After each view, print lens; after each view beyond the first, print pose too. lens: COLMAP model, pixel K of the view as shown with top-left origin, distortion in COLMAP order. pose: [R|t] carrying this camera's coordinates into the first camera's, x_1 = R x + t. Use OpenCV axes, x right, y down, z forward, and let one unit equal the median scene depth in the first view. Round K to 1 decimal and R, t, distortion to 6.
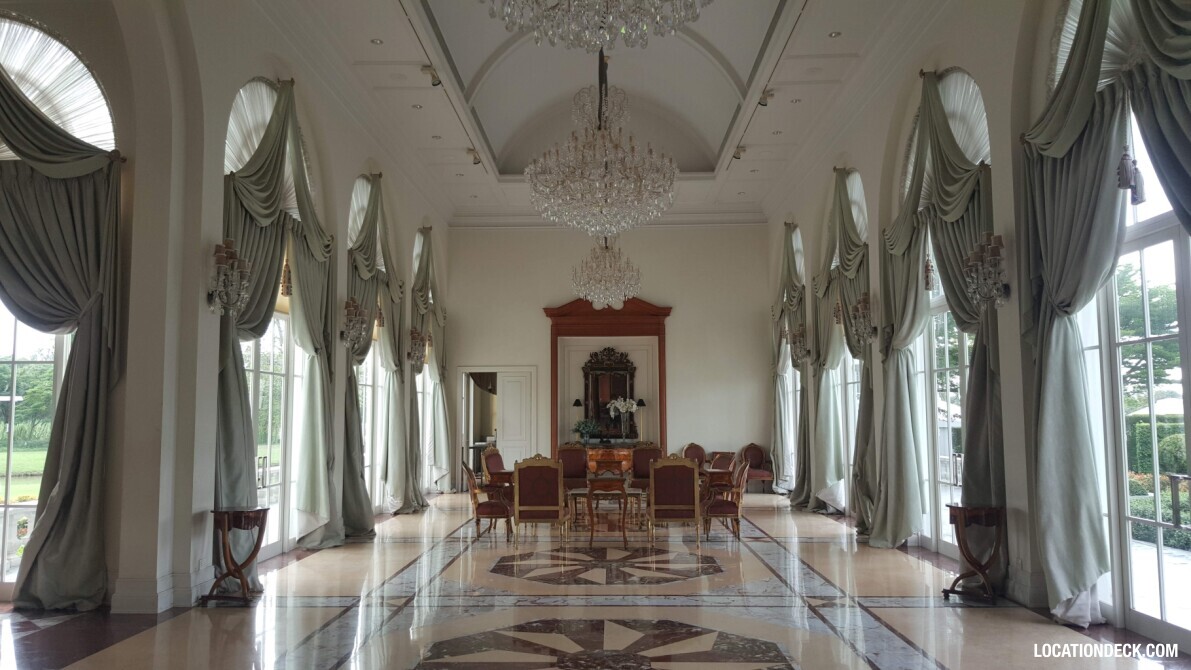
lens RADIAL K [[879.2, 0, 593.7], [0, 879.2, 332.4], [0, 0, 1]] dist [0.096521, -0.108032]
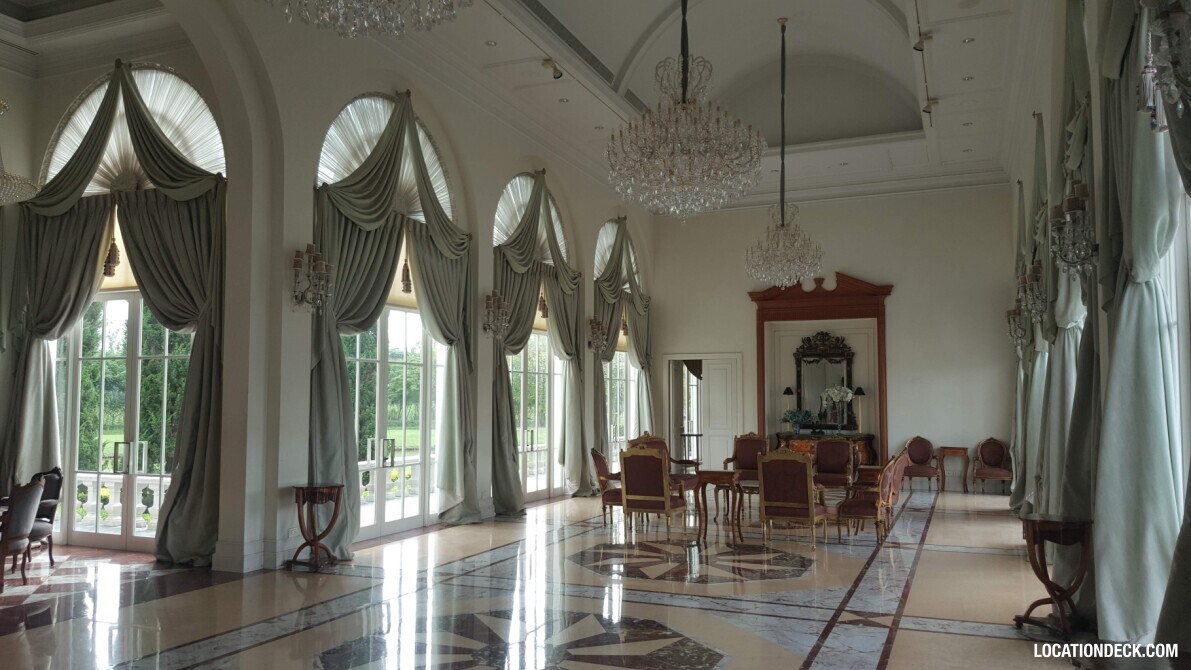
lens RADIAL K [[884.0, 0, 594.2], [0, 884.0, 341.5], [0, 0, 1]] dist [0.110007, -0.123128]
pose [[0.931362, -0.018066, -0.363646, 0.242211], [0.027338, 0.999419, 0.020367, 0.002971], [0.363067, -0.028911, 0.931315, 0.061896]]
